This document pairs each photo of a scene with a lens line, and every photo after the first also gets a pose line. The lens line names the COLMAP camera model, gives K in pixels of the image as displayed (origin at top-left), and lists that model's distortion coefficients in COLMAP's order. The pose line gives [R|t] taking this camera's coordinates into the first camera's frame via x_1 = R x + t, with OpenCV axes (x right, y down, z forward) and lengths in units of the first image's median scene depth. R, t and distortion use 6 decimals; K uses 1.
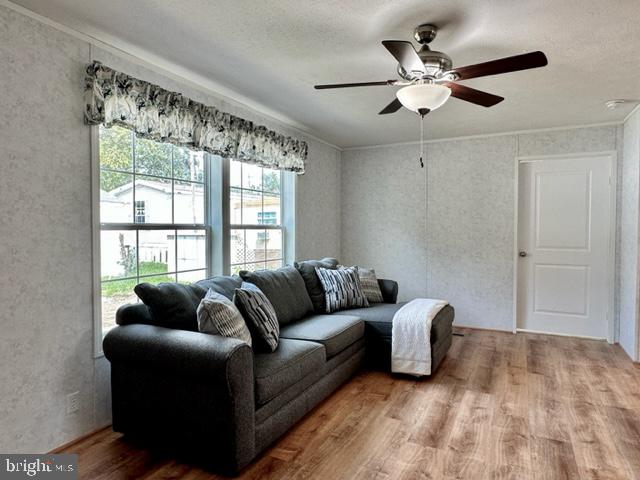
lens RADIAL K [[405.2, 0, 324.5], [0, 405.2, 239.9], [0, 0, 1]] dist [-0.011105, 0.003136]
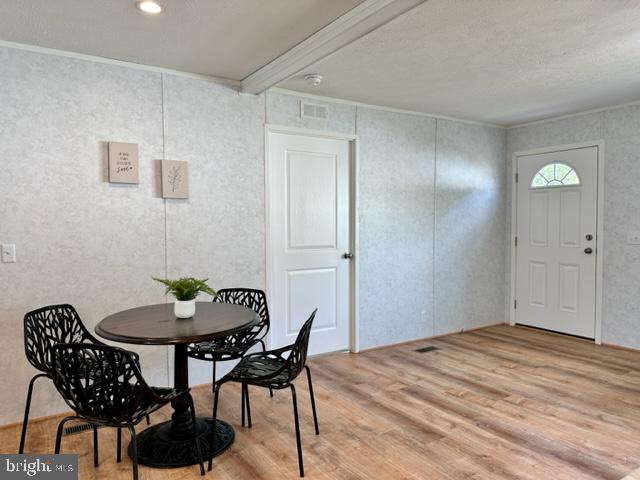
lens RADIAL K [[453.2, 0, 324.8], [0, 453.2, 243.0], [0, 0, 1]] dist [0.028852, -0.031739]
pose [[-0.497250, 0.040607, -0.866656, 1.612987], [-0.024522, 0.997847, 0.060823, -0.040695], [0.867261, 0.051497, -0.495184, 1.453139]]
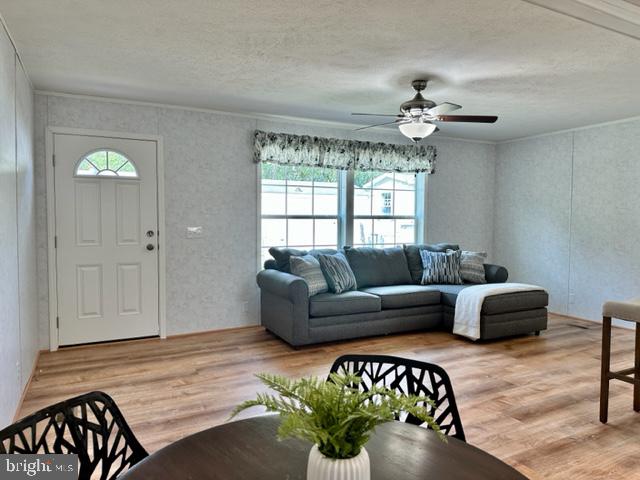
lens RADIAL K [[453.2, 0, 323.2], [0, 453.2, 242.0], [0, 0, 1]] dist [0.028852, -0.031739]
pose [[0.805313, 0.034803, -0.591828, 0.694660], [-0.021185, 0.999327, 0.029940, 0.010270], [0.592472, -0.011573, 0.805508, -0.389795]]
